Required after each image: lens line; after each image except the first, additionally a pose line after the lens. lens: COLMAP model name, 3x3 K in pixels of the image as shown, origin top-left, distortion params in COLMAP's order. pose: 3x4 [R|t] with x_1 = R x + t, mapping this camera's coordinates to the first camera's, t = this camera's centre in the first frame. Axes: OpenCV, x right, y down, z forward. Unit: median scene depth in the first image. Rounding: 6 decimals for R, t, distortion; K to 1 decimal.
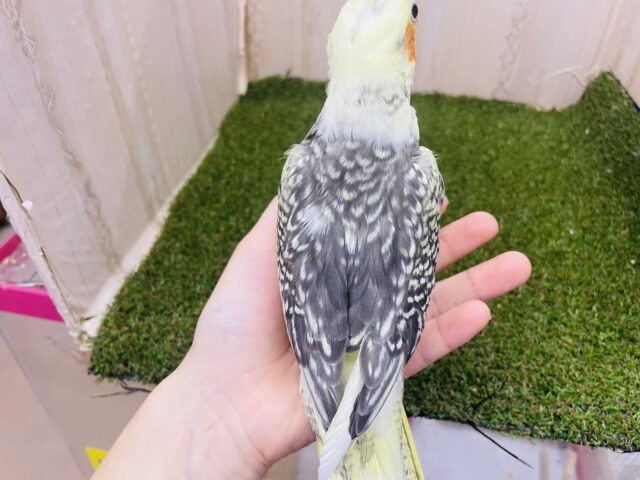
lens RADIAL K [[494.1, 0, 319.5], [0, 494.1, 235.7], [0, 0, 1]] dist [0.076348, -0.128482]
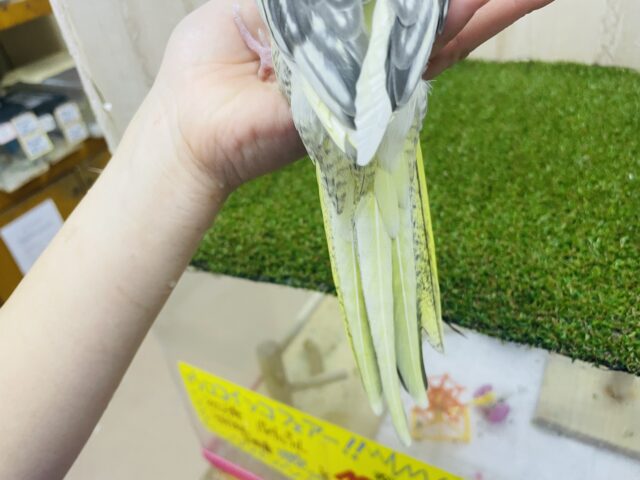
lens RADIAL K [[494.1, 0, 319.5], [0, 494.1, 235.7], [0, 0, 1]] dist [0.076348, -0.128482]
pose [[0.946962, 0.072771, -0.312997, 0.308378], [-0.088055, 0.995502, -0.034956, 0.219435], [0.309045, 0.060663, 0.949111, -0.051445]]
